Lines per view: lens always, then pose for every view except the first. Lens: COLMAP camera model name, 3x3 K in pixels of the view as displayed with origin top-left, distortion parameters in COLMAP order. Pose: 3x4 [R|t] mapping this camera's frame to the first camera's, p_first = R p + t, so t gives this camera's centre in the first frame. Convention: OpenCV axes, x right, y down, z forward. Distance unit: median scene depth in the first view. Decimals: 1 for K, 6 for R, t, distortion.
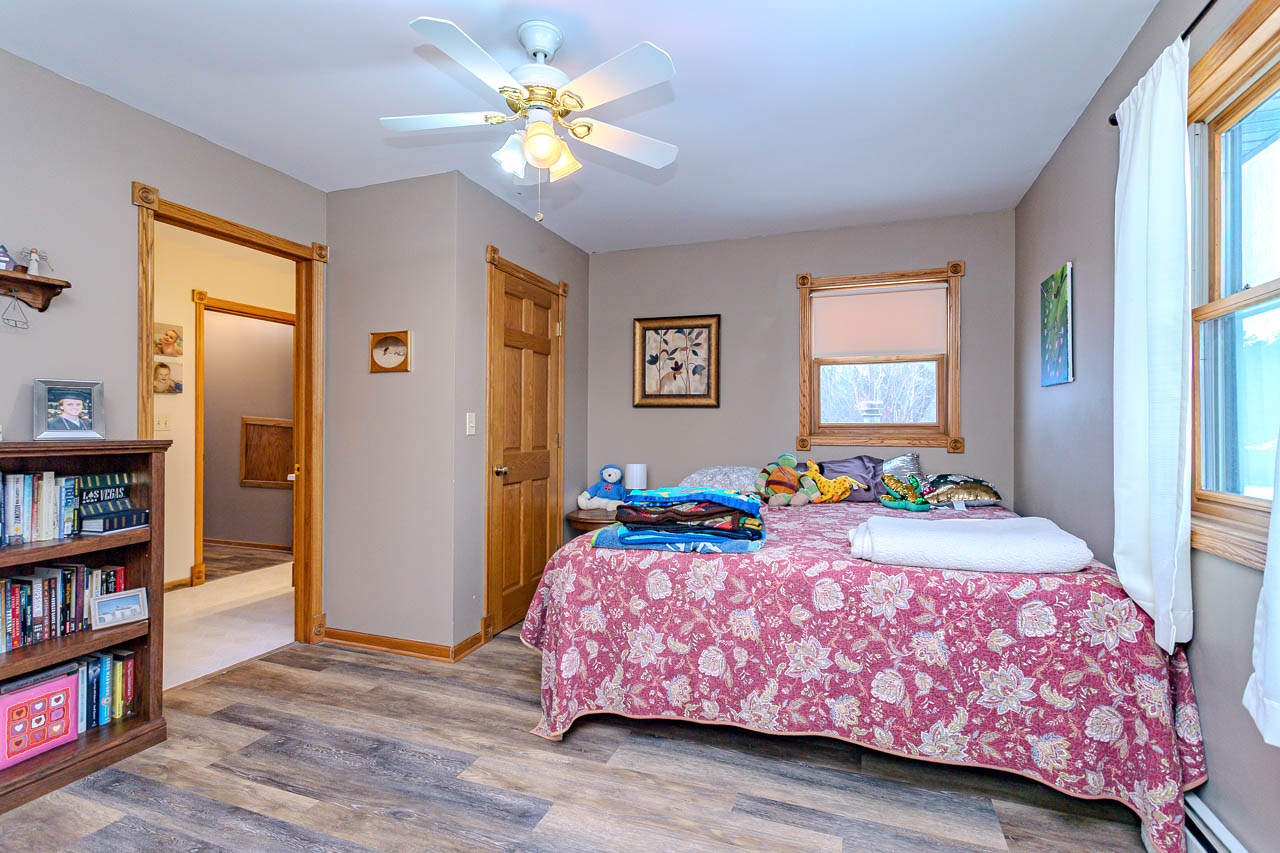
lens RADIAL K [[608.5, 0, 637.5], [0, 608.5, 422.8], [0, 0, 1]] dist [0.002021, 0.000434]
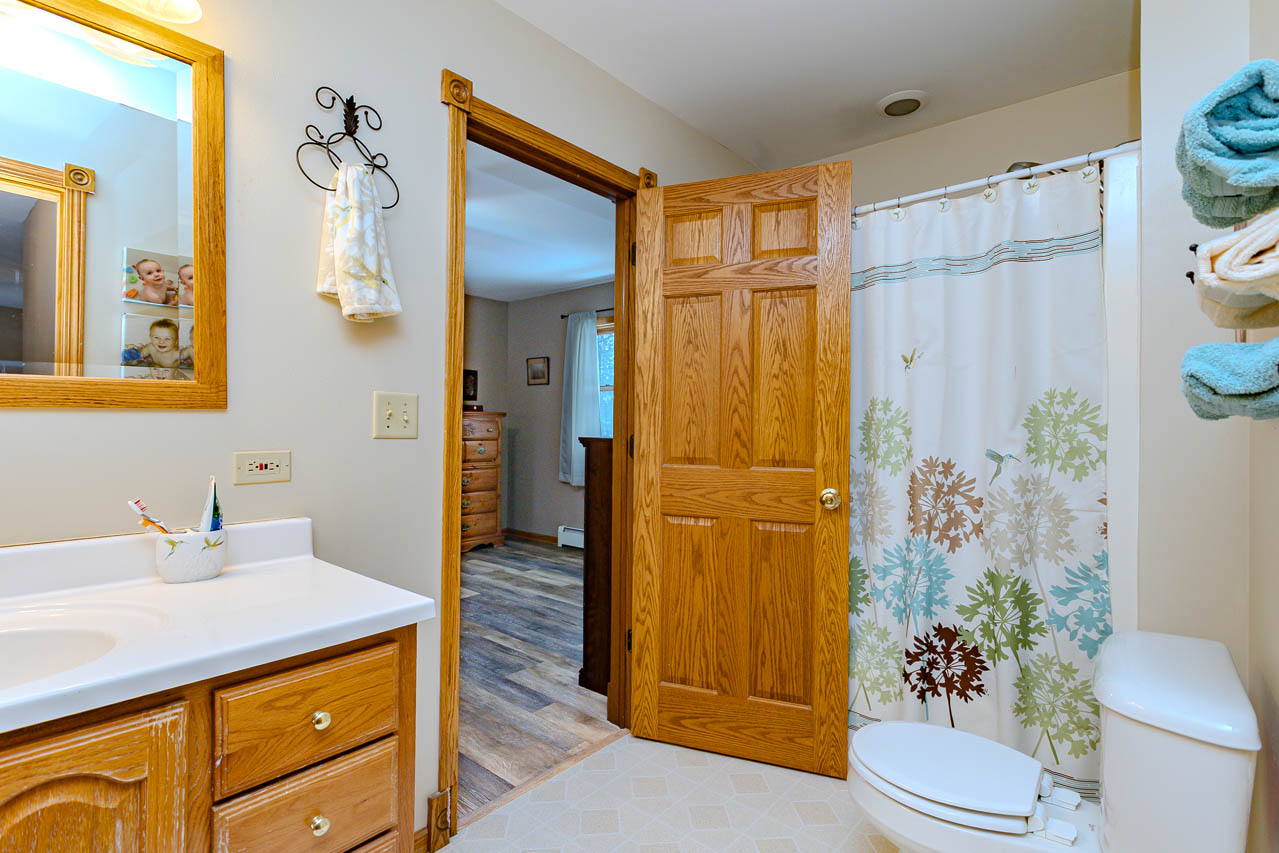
lens RADIAL K [[608.1, 0, 637.0], [0, 608.1, 422.8], [0, 0, 1]] dist [0.002021, 0.000434]
pose [[-0.939330, -0.007943, 0.342923, -1.368277], [-0.013074, 0.999834, -0.012654, 0.015857], [-0.342766, -0.016370, -0.939278, 2.229472]]
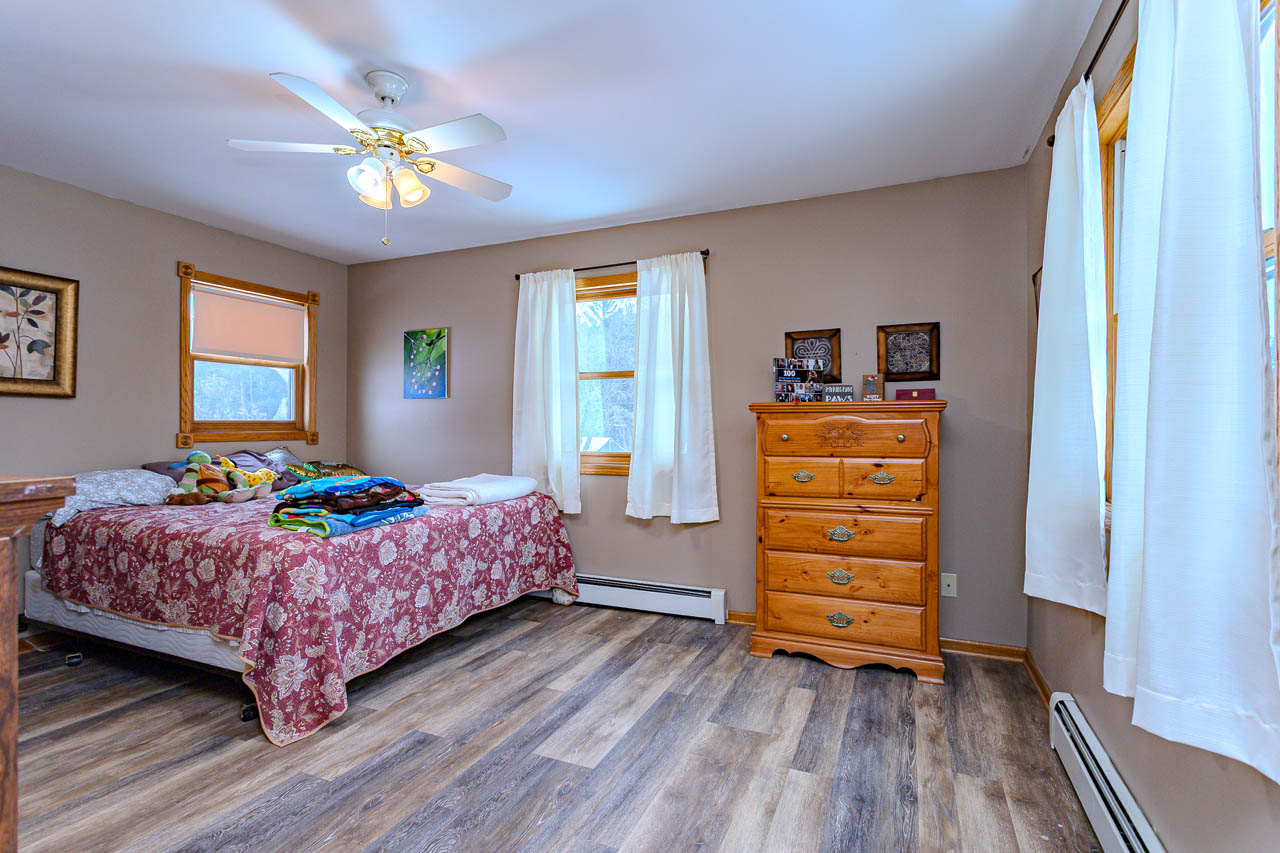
lens RADIAL K [[608.5, 0, 637.5], [0, 608.5, 422.8], [0, 0, 1]] dist [0.002021, 0.000434]
pose [[0.062914, 0.002573, 0.998016, -1.189091], [-0.010985, 0.999938, -0.001886, 0.000200], [-0.997958, -0.010844, 0.062939, 0.428004]]
